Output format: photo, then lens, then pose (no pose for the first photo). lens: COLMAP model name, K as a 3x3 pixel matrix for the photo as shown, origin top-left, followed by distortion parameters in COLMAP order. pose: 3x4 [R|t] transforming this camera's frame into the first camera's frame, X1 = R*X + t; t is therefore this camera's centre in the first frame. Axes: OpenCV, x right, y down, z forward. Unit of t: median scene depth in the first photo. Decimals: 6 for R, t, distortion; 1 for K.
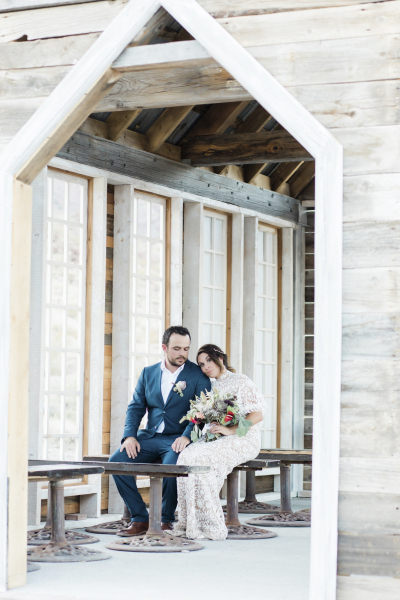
lens RADIAL K [[1568.3, 0, 199.0], [0, 1568.3, 298.5], [0, 0, 1]] dist [0.035018, 0.000000]
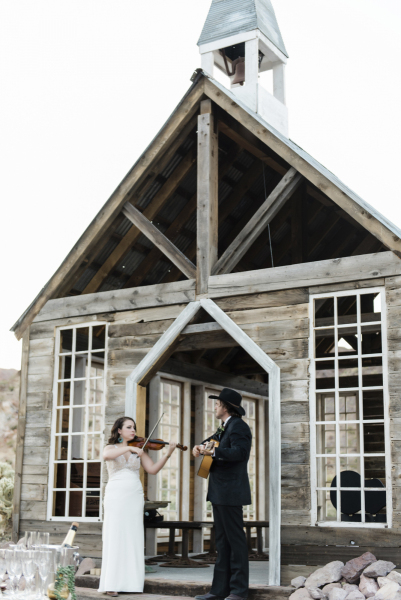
lens RADIAL K [[927.8, 0, 200.3], [0, 927.8, 301.5], [0, 0, 1]] dist [-0.028003, 0.000000]
pose [[0.996557, -0.021695, -0.080018, 0.084676], [0.008644, 0.987083, -0.159979, 0.019523], [0.082455, 0.158737, 0.983872, -0.323091]]
